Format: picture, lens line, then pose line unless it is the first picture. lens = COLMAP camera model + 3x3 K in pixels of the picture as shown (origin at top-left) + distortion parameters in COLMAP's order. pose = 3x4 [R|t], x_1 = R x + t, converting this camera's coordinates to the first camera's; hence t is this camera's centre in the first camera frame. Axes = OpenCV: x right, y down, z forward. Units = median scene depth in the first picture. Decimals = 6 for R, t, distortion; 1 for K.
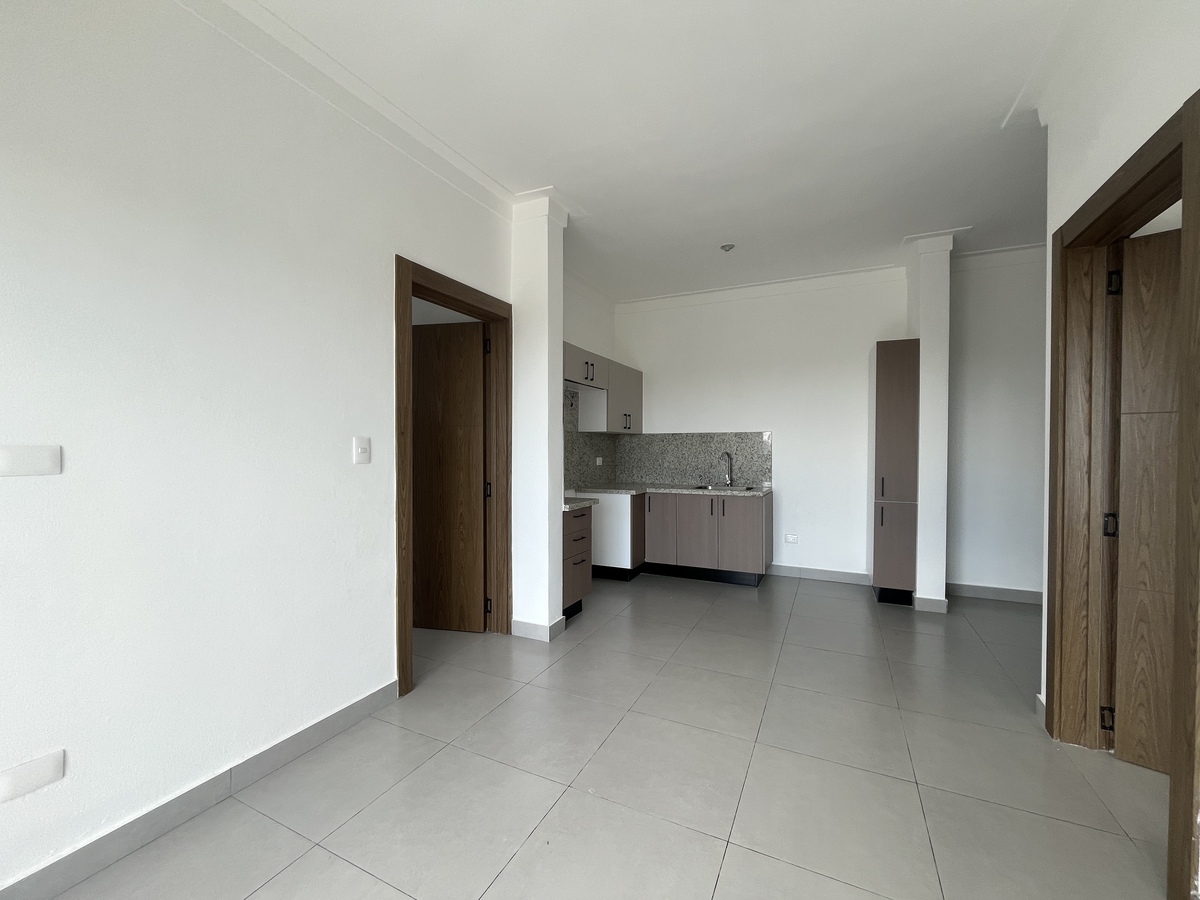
lens RADIAL K [[487.8, 0, 600.7], [0, 487.8, 452.3], [0, 0, 1]] dist [-0.002471, -0.000428]
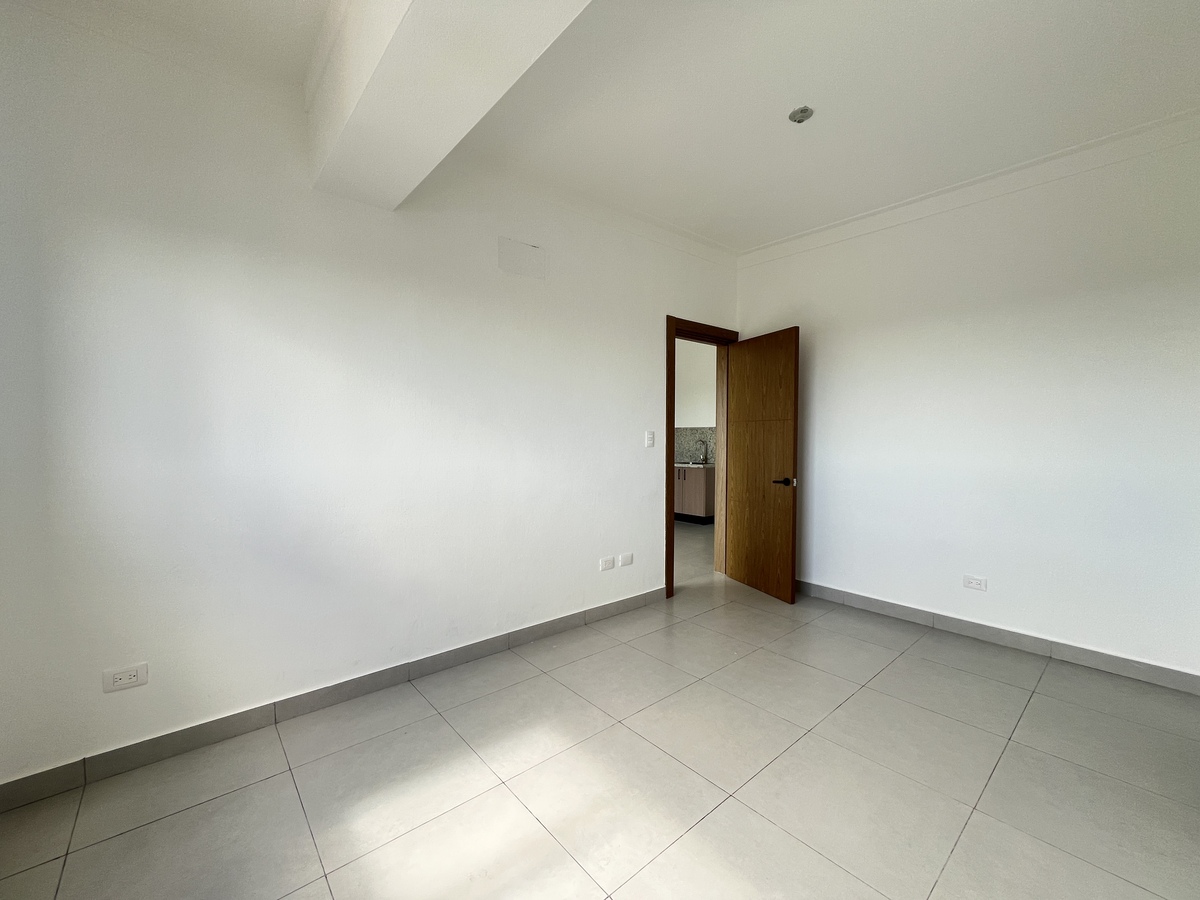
lens RADIAL K [[487.8, 0, 600.7], [0, 487.8, 452.3], [0, 0, 1]] dist [-0.002471, -0.000428]
pose [[0.917750, 0.014627, -0.396890, 0.605651], [-0.006019, 0.999719, 0.022927, 0.005102], [0.397114, -0.018652, 0.917580, -0.554004]]
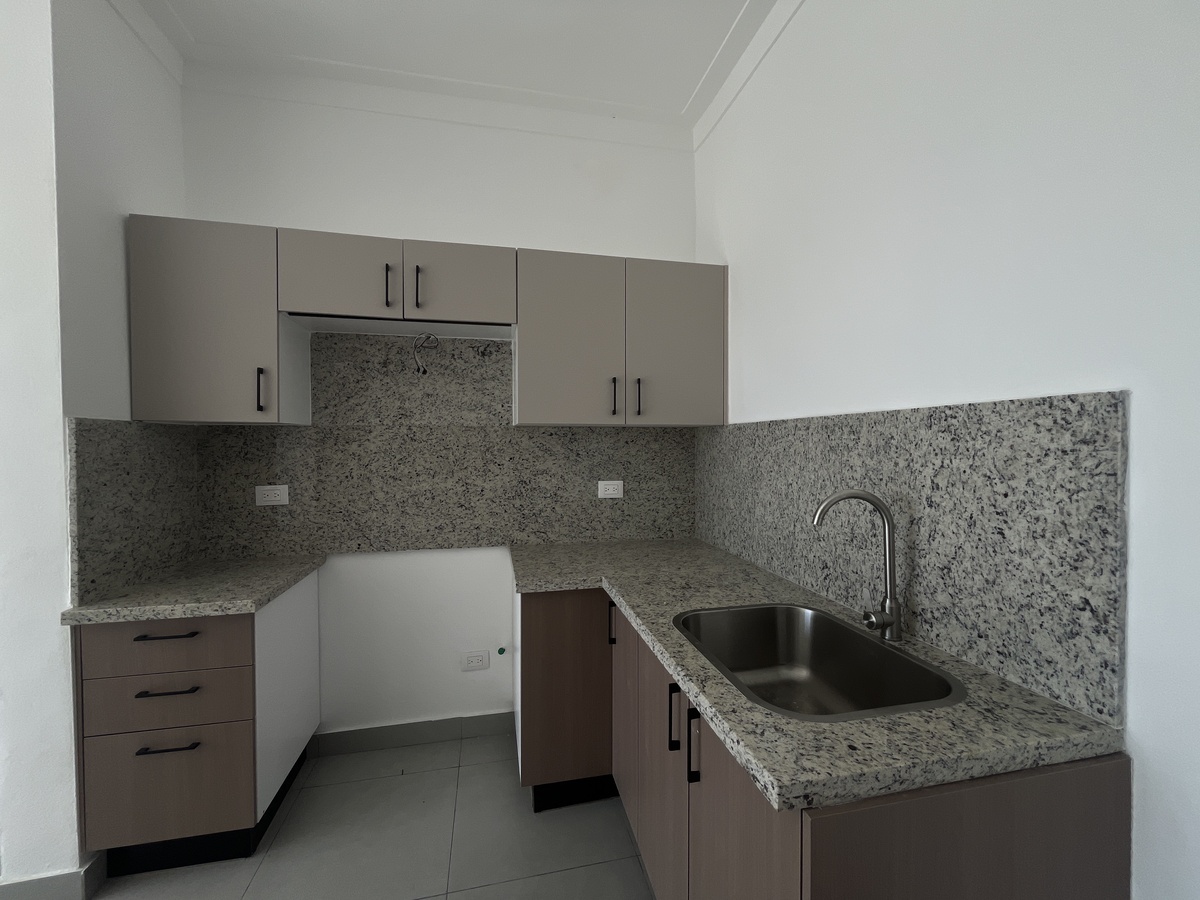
lens RADIAL K [[487.8, 0, 600.7], [0, 487.8, 452.3], [0, 0, 1]] dist [-0.002471, -0.000428]
pose [[0.621214, 0.012389, -0.783543, 0.382780], [-0.004748, 0.999916, 0.012046, -0.023506], [0.783627, -0.003763, 0.621221, 0.789694]]
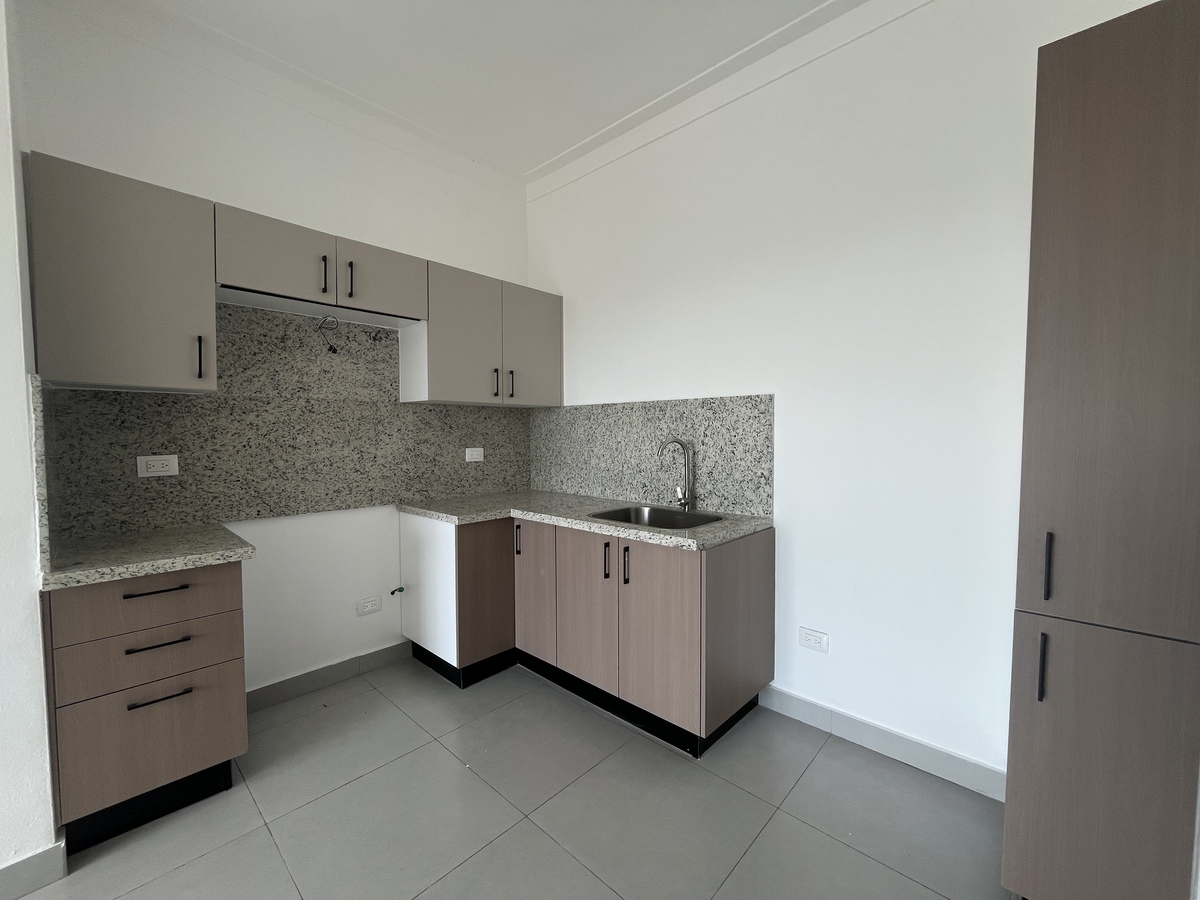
lens RADIAL K [[487.8, 0, 600.7], [0, 487.8, 452.3], [0, 0, 1]] dist [-0.002471, -0.000428]
pose [[0.955389, 0.009773, -0.295187, 0.344063], [-0.000012, 0.999454, 0.033050, -0.003843], [0.295349, -0.031572, 0.954868, 0.545813]]
